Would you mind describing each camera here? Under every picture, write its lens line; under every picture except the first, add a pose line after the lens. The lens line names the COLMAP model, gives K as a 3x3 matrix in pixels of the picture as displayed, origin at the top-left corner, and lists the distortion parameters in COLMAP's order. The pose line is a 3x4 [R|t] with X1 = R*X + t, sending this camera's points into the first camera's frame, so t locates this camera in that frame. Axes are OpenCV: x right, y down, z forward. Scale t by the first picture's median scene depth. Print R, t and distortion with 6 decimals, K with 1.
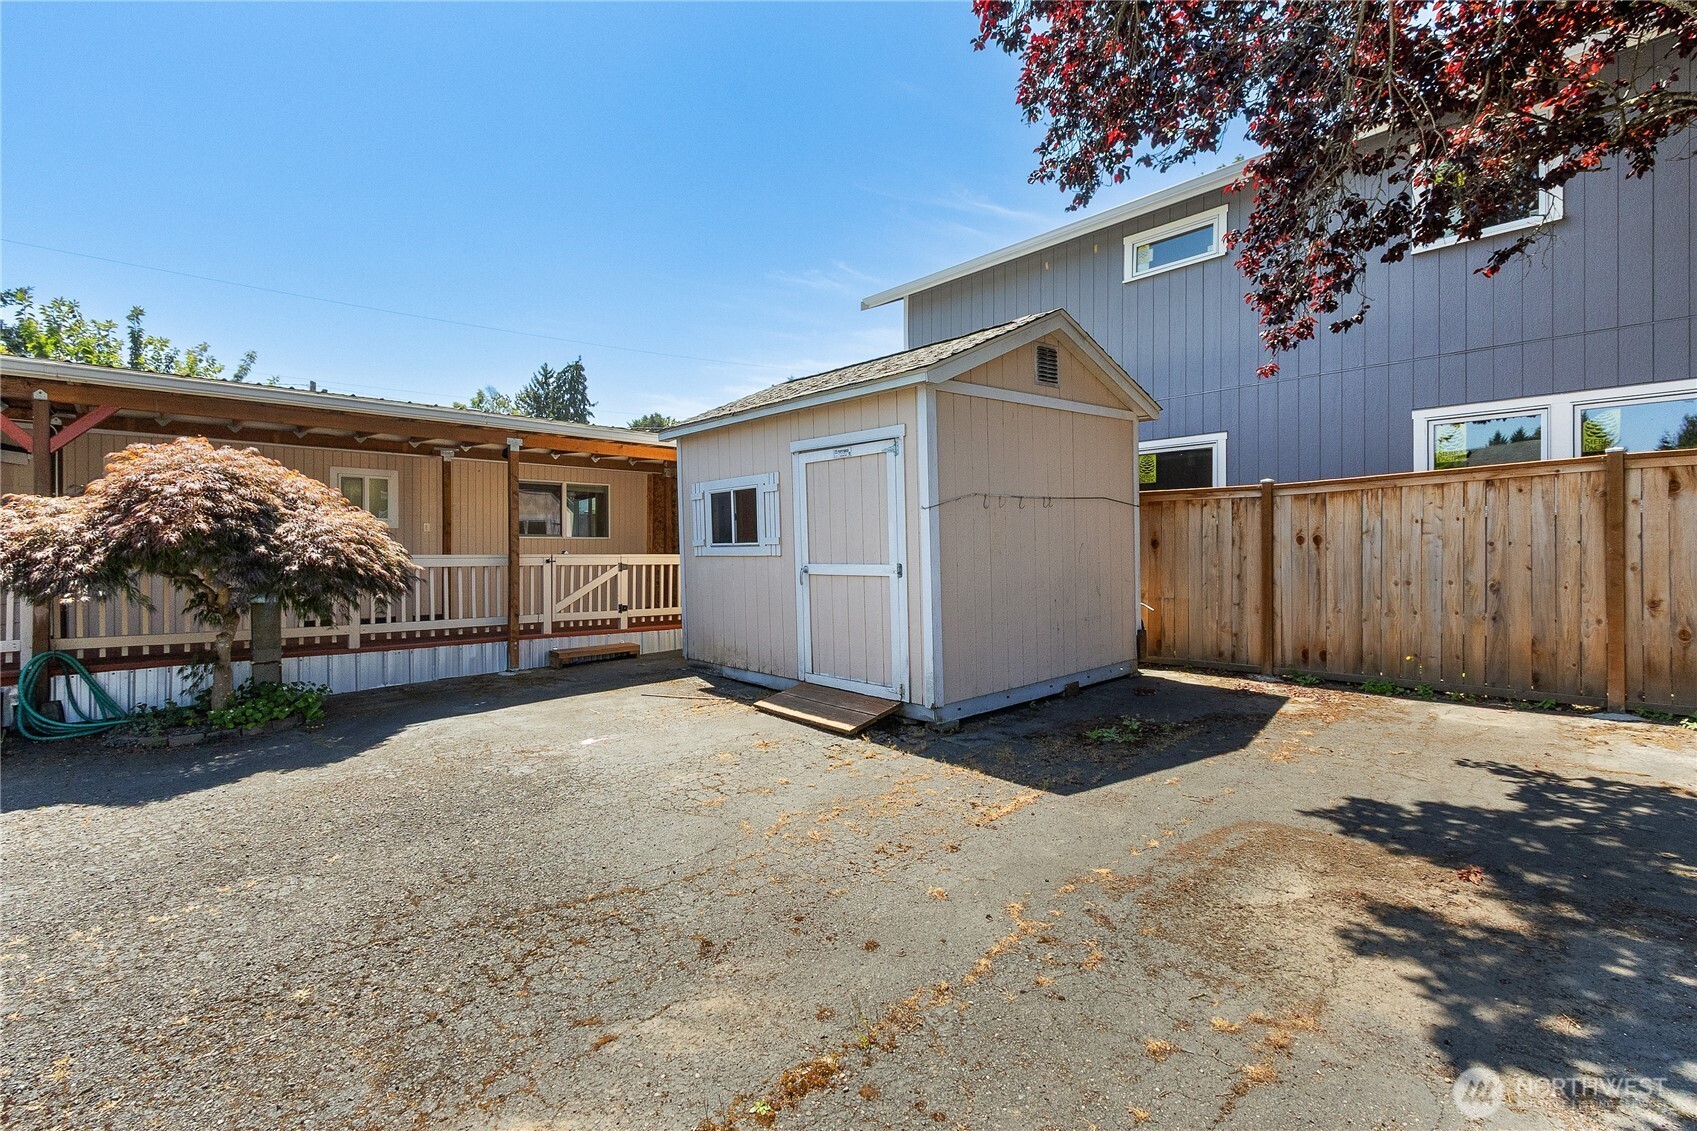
lens RADIAL K [[771.7, 0, 849.4], [0, 771.7, 562.5], [0, 0, 1]] dist [0.001324, 0.000295]
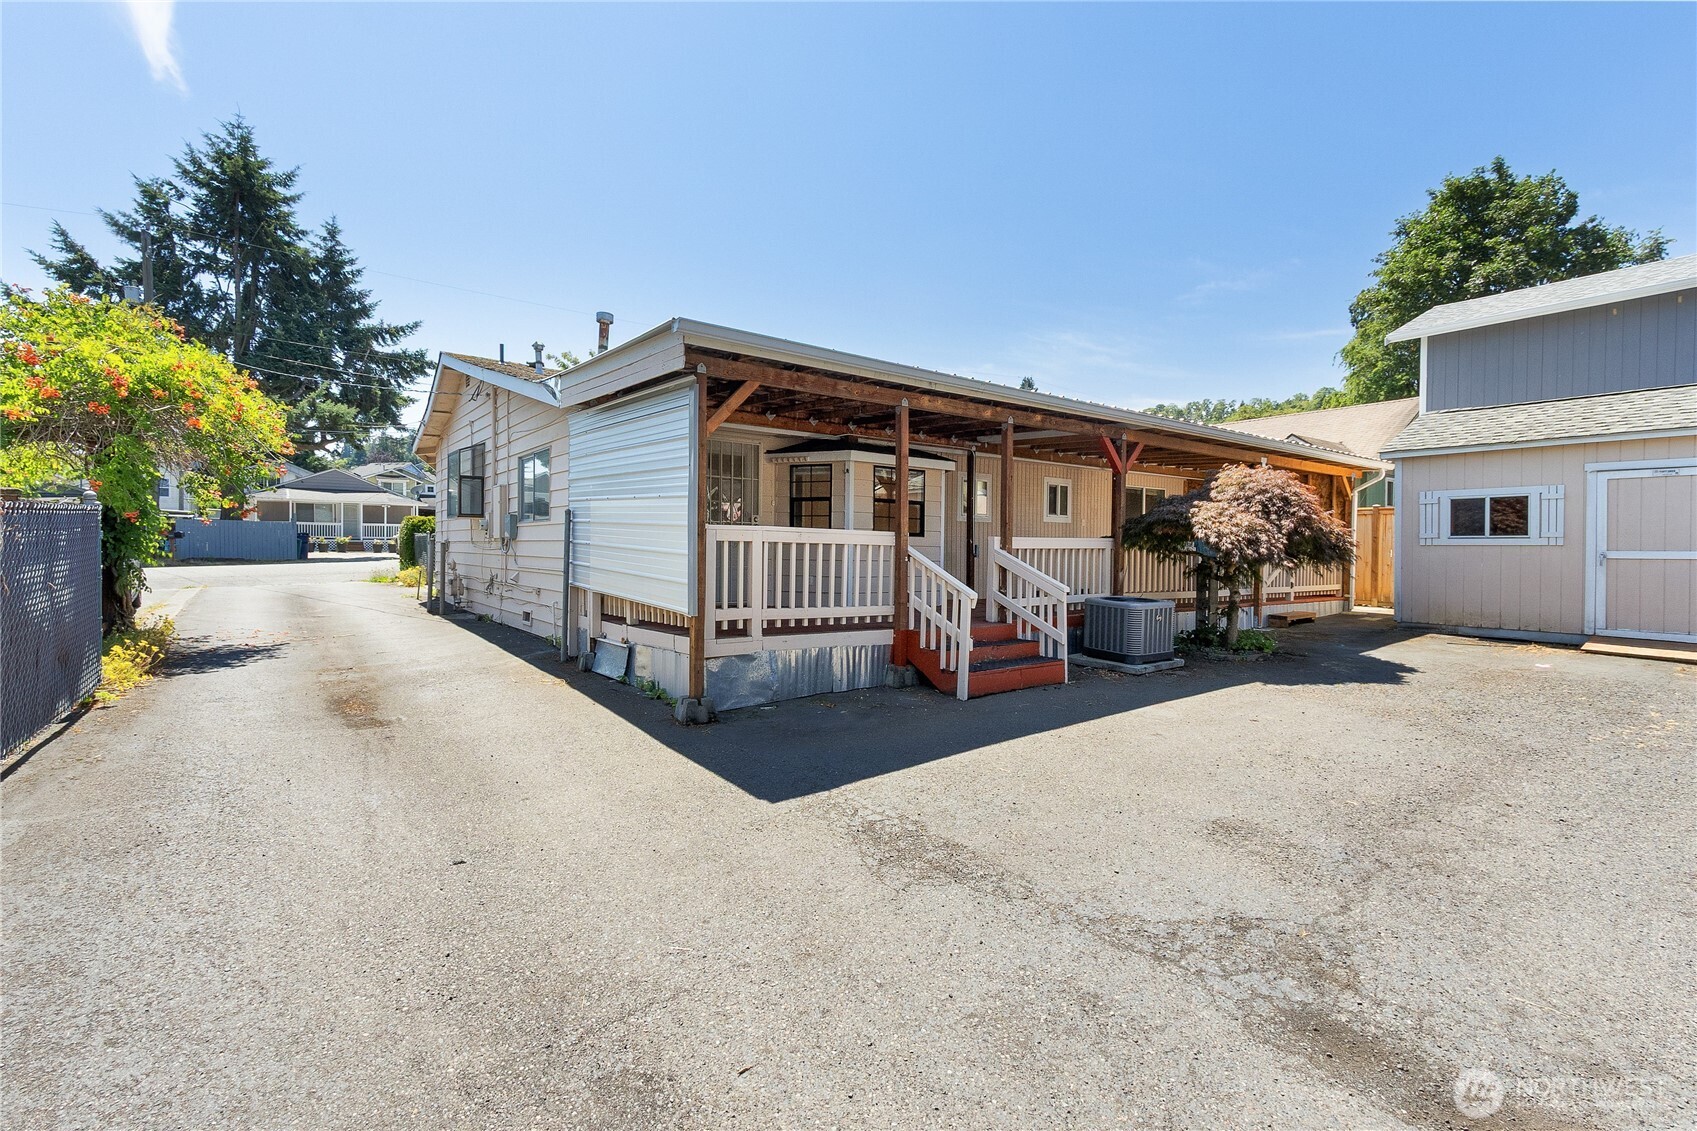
lens RADIAL K [[771.7, 0, 848.0], [0, 771.7, 559.6], [0, 0, 1]] dist [0.001324, 0.000295]
pose [[0.988208, 0.011120, -0.152711, -1.079415], [-0.010656, 0.999936, 0.003855, 0.024504], [0.152744, -0.002182, 0.988263, -0.540304]]
